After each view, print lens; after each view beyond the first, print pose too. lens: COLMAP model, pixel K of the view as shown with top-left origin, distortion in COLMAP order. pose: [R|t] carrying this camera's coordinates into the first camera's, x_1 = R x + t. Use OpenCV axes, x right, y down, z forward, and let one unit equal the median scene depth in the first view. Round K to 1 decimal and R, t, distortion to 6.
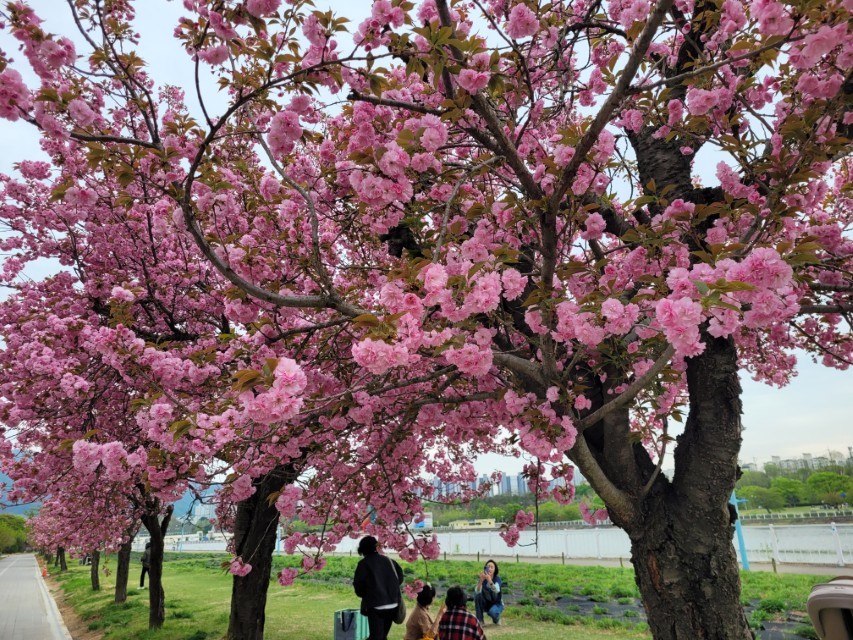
lens RADIAL K [[634.6, 0, 428.2], [0, 634.6, 317.3], [0, 0, 1]] dist [0.011731, 0.006103]
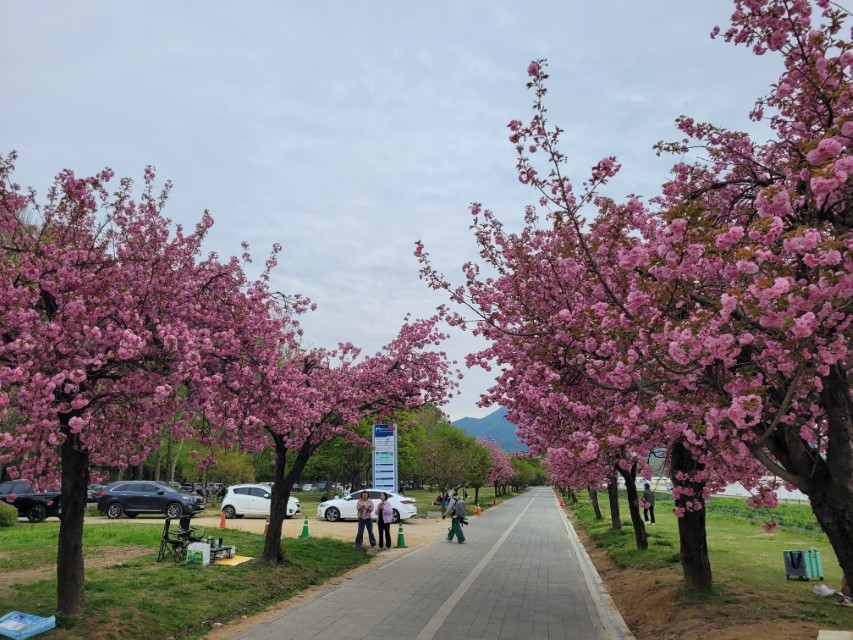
lens RADIAL K [[634.6, 0, 423.8], [0, 634.6, 318.1], [0, 0, 1]] dist [0.011731, 0.006103]
pose [[0.752661, -0.125721, -0.646294, 0.089558], [0.180397, 0.983414, 0.018787, -0.052018], [0.633213, -0.130730, 0.762857, -0.135290]]
